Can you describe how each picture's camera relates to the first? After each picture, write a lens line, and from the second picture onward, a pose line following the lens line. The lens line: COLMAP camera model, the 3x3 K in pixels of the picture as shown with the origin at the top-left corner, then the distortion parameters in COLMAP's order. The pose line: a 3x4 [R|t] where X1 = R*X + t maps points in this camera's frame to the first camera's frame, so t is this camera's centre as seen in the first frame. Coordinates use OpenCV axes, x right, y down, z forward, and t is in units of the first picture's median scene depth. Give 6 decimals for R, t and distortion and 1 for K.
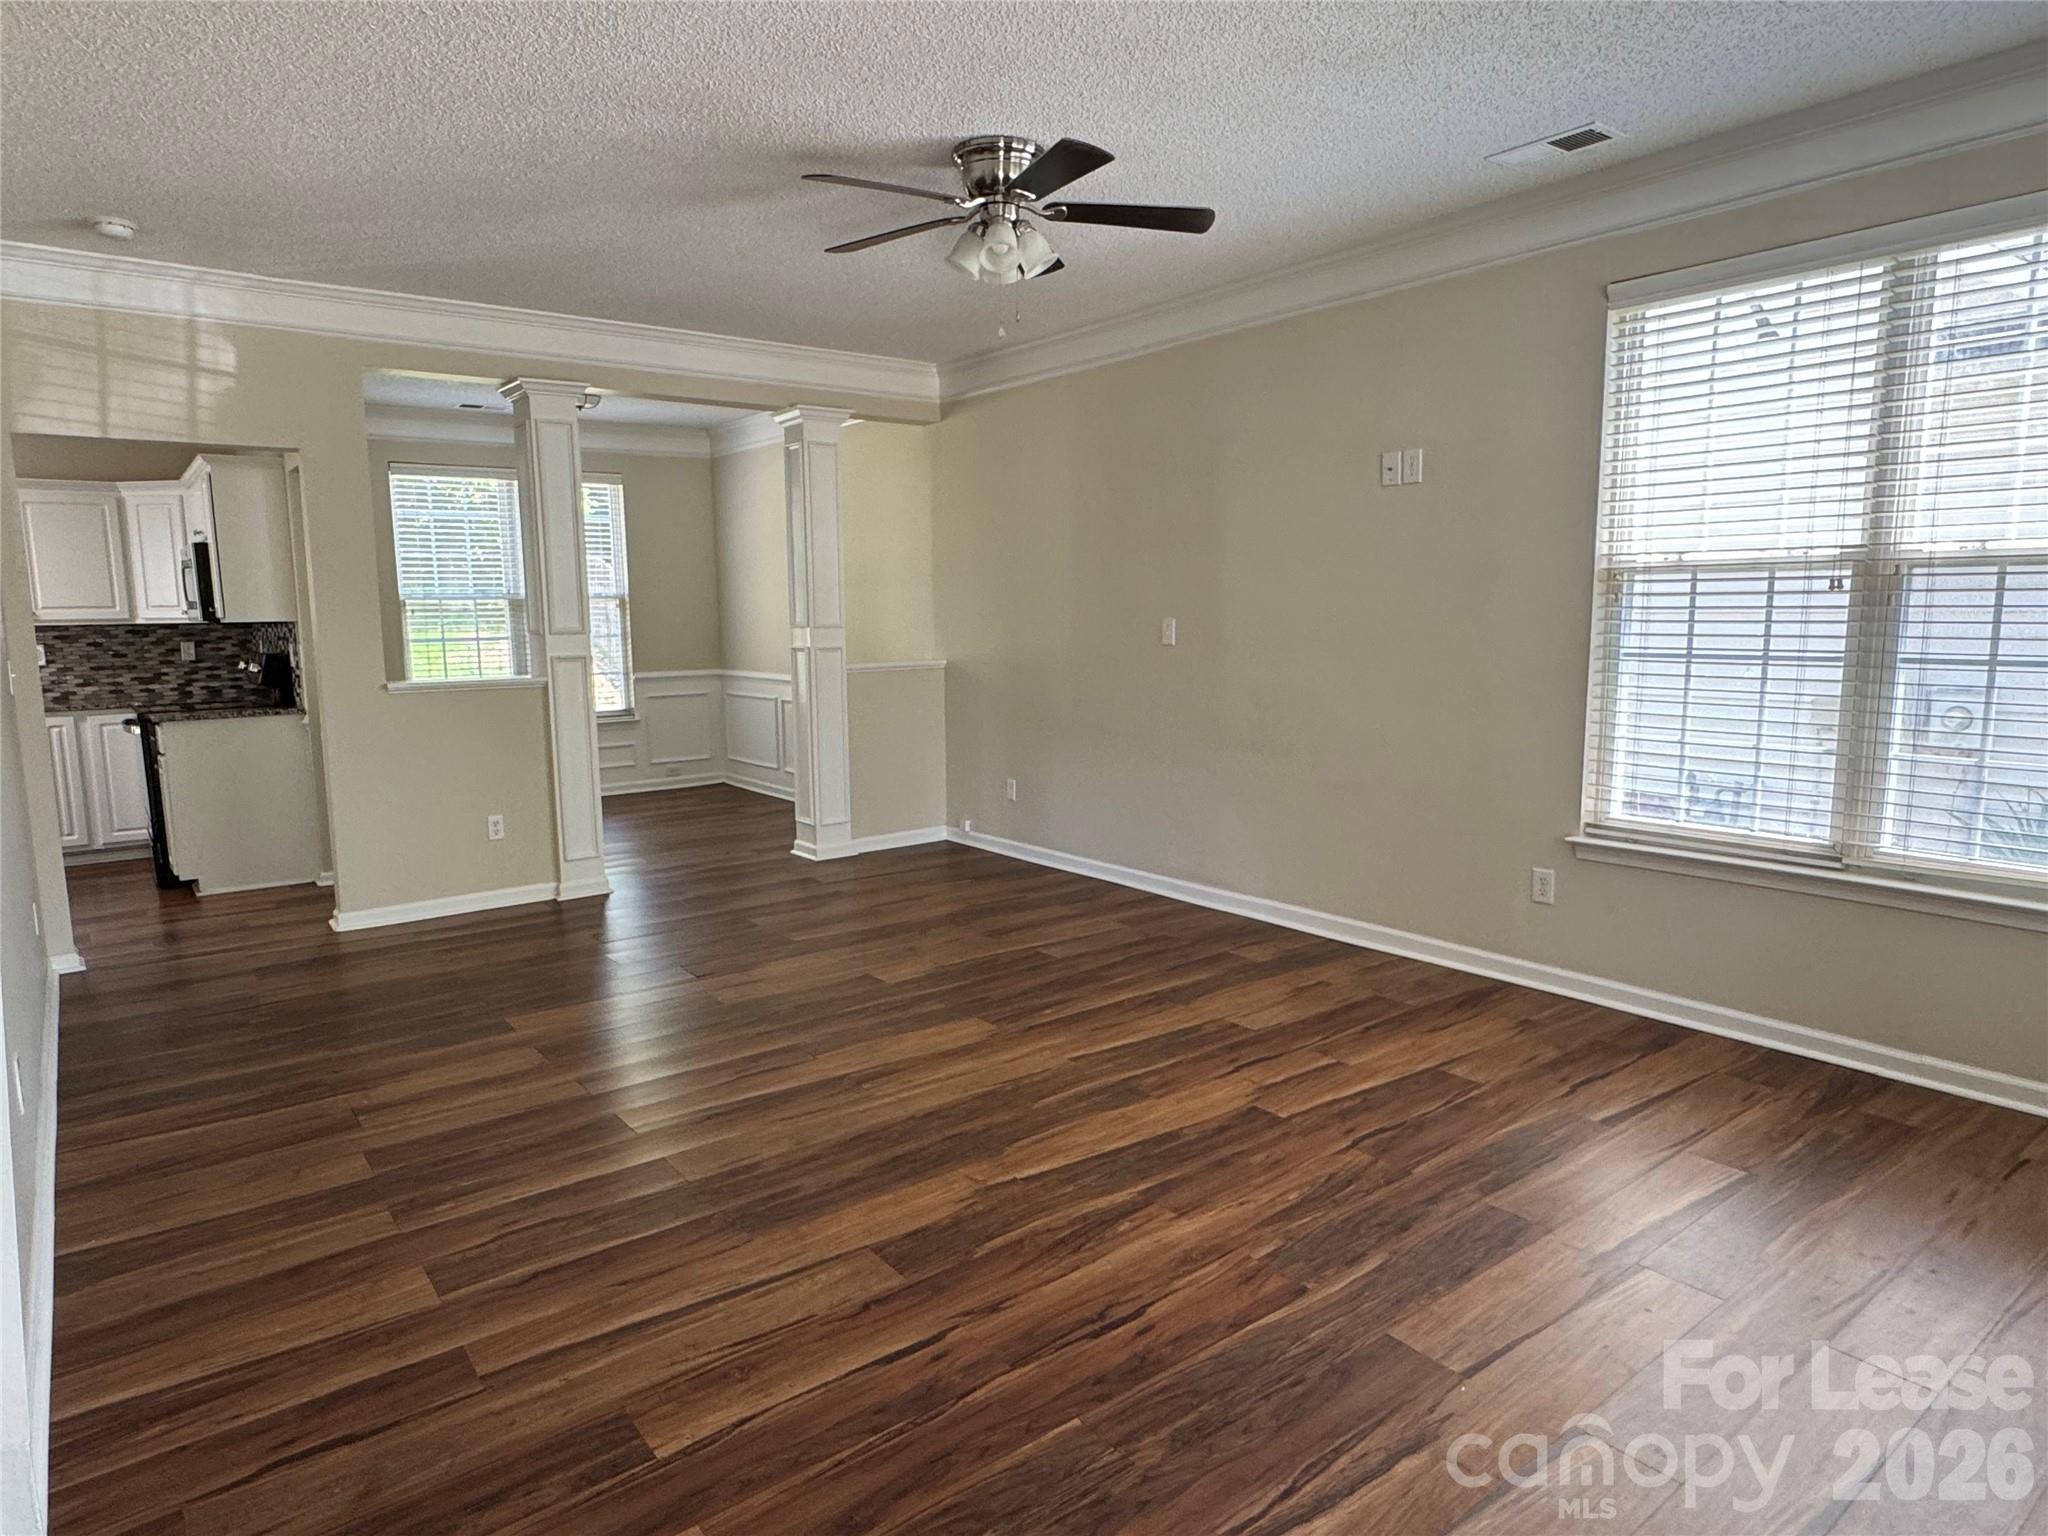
lens RADIAL K [[1209.0, 0, 1023.1], [0, 1209.0, 776.8], [0, 0, 1]] dist [-0.002177, -0.000320]
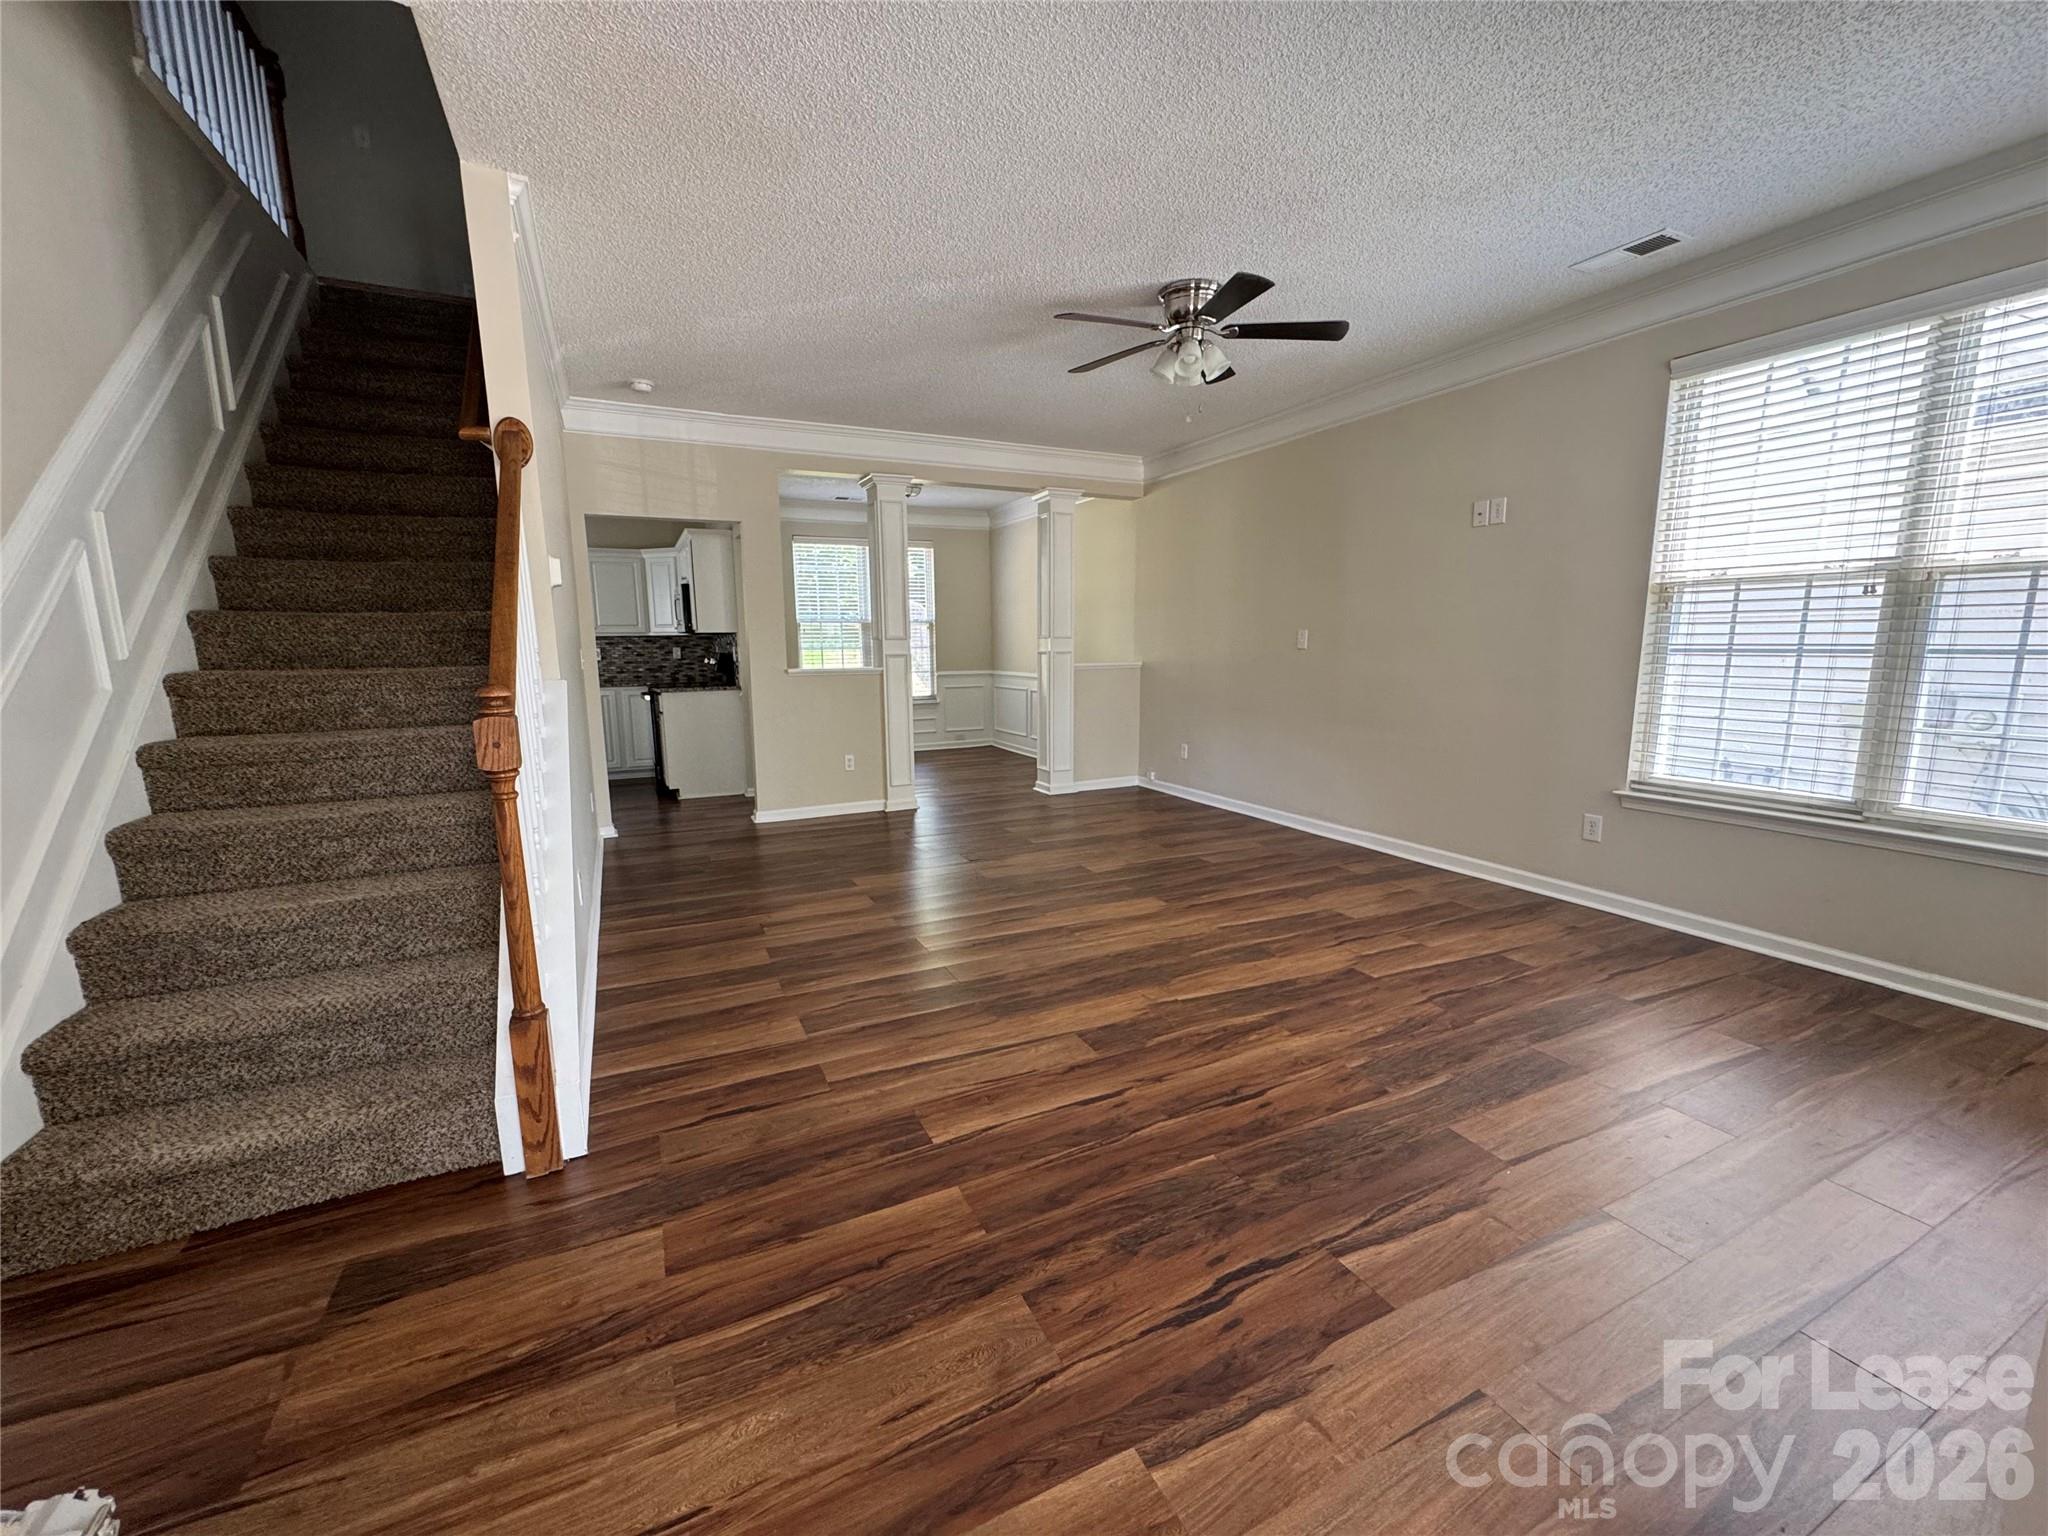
lens RADIAL K [[819.7, 0, 1023.8], [0, 819.7, 771.4], [0, 0, 1]] dist [-0.001283, -0.000205]
pose [[0.978752, 0.035661, -0.201925, 0.002227], [-0.031638, 0.999232, 0.023117, 0.031299], [0.202594, -0.016237, 0.979128, 0.002393]]
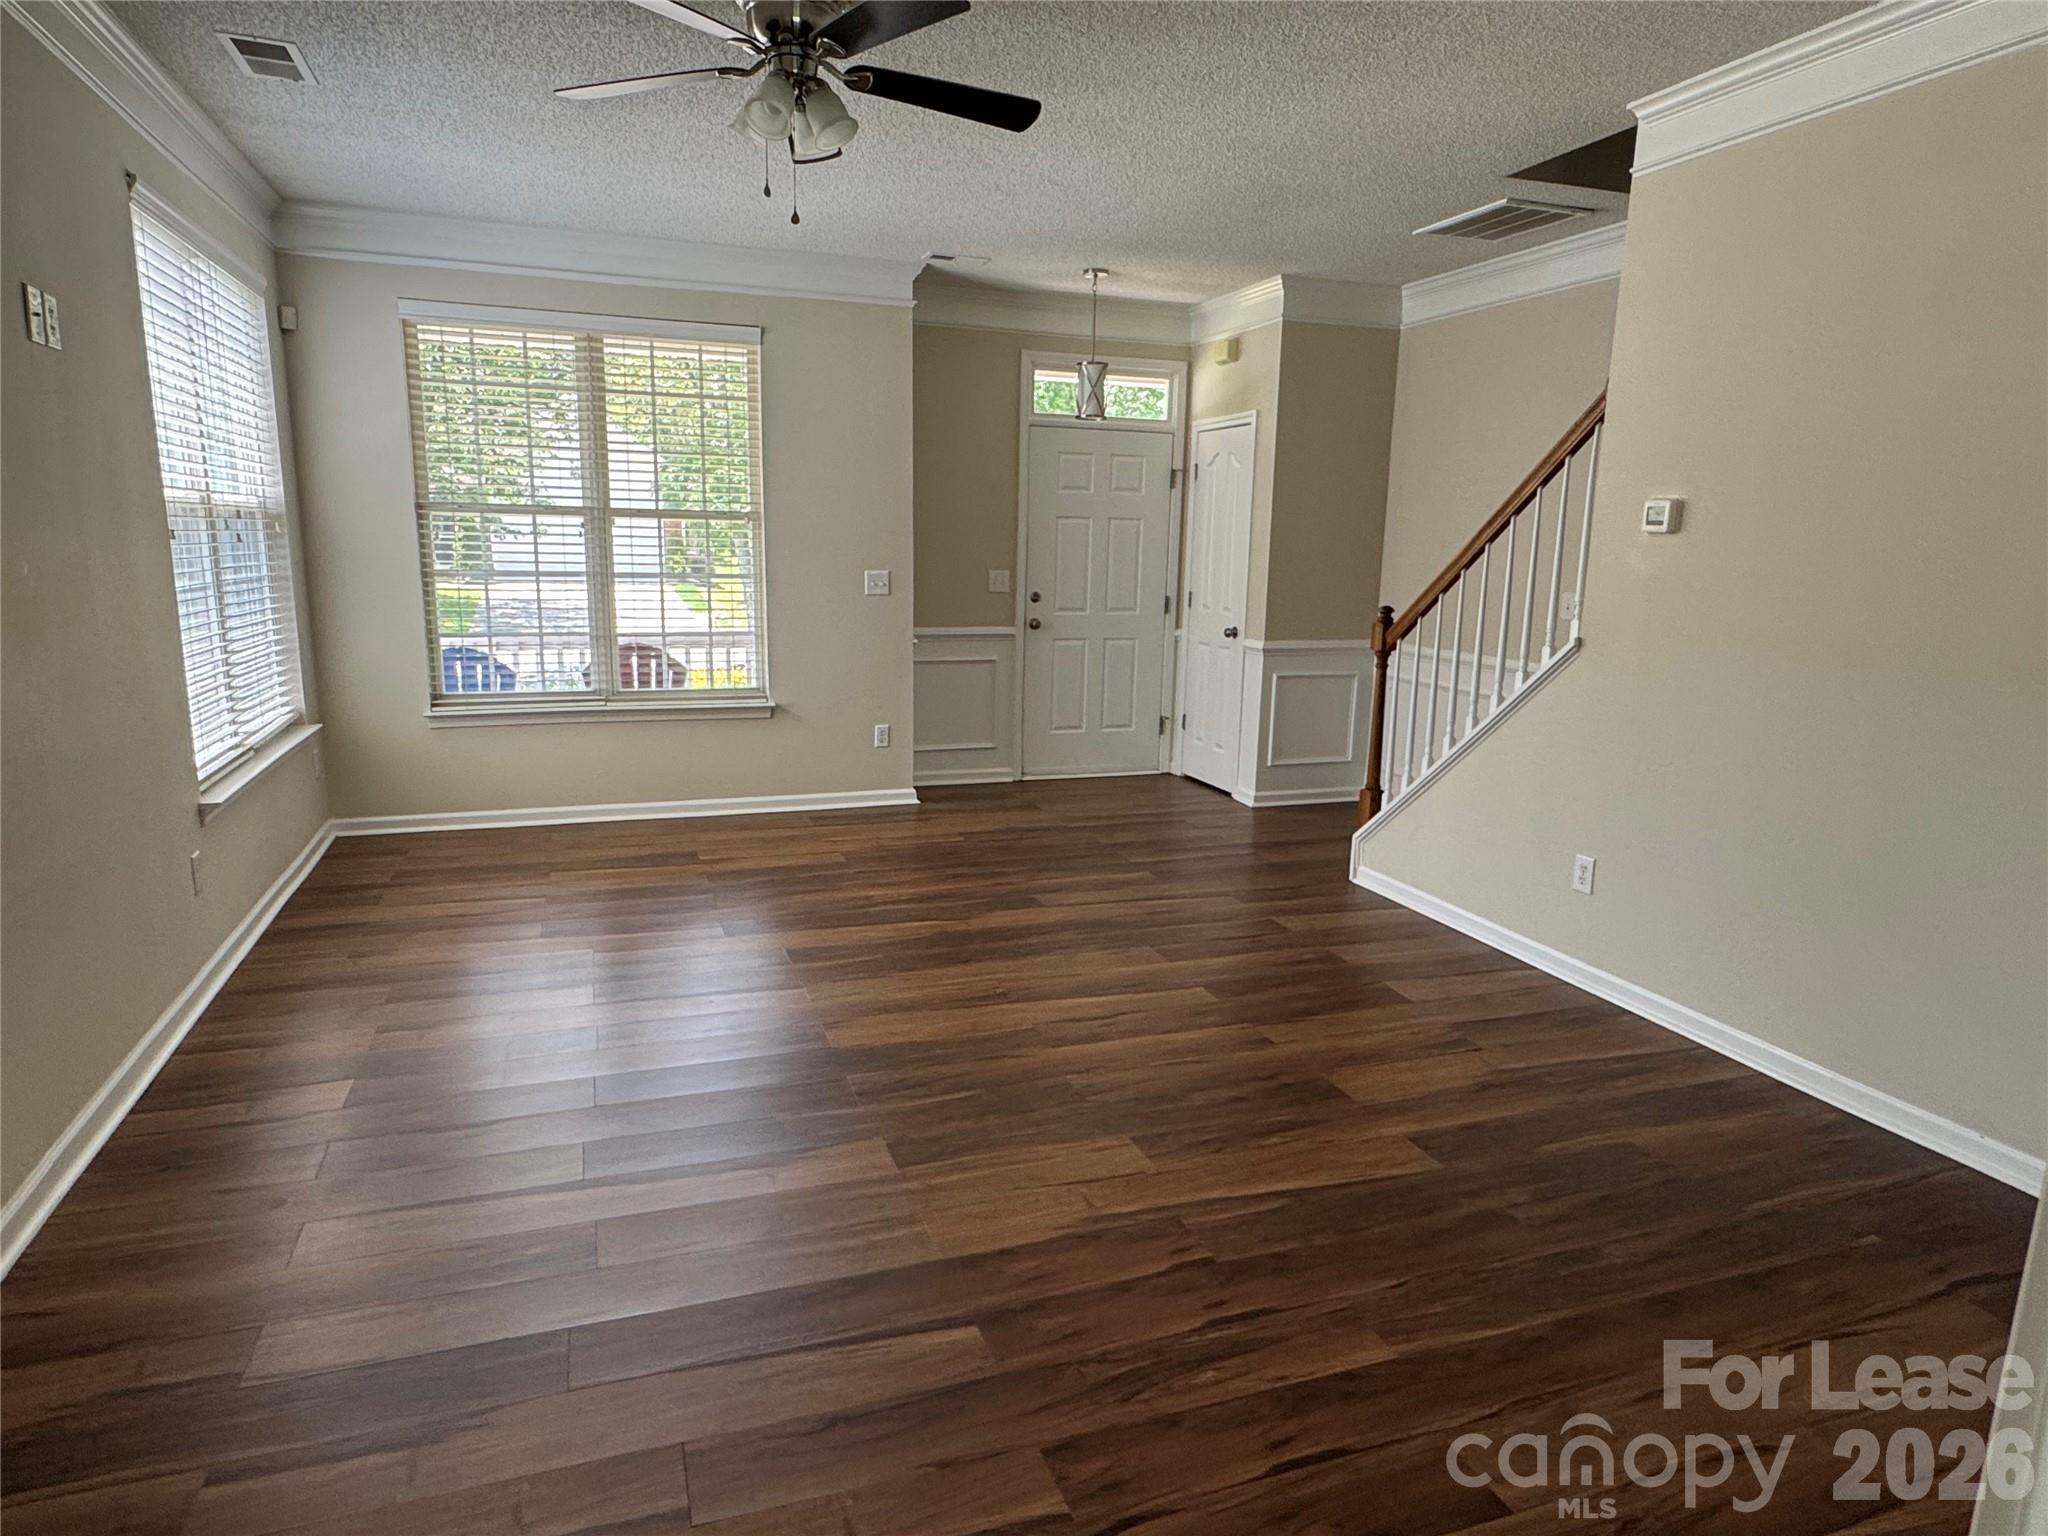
lens RADIAL K [[1209.0, 0, 1011.5], [0, 1209.0, 779.7], [0, 0, 1]] dist [-0.002177, -0.000320]
pose [[-0.947885, -0.068113, 0.311248, -0.426372], [0.037705, 0.946037, 0.321858, -0.253025], [-0.316375, 0.316820, -0.894165, 1.745637]]
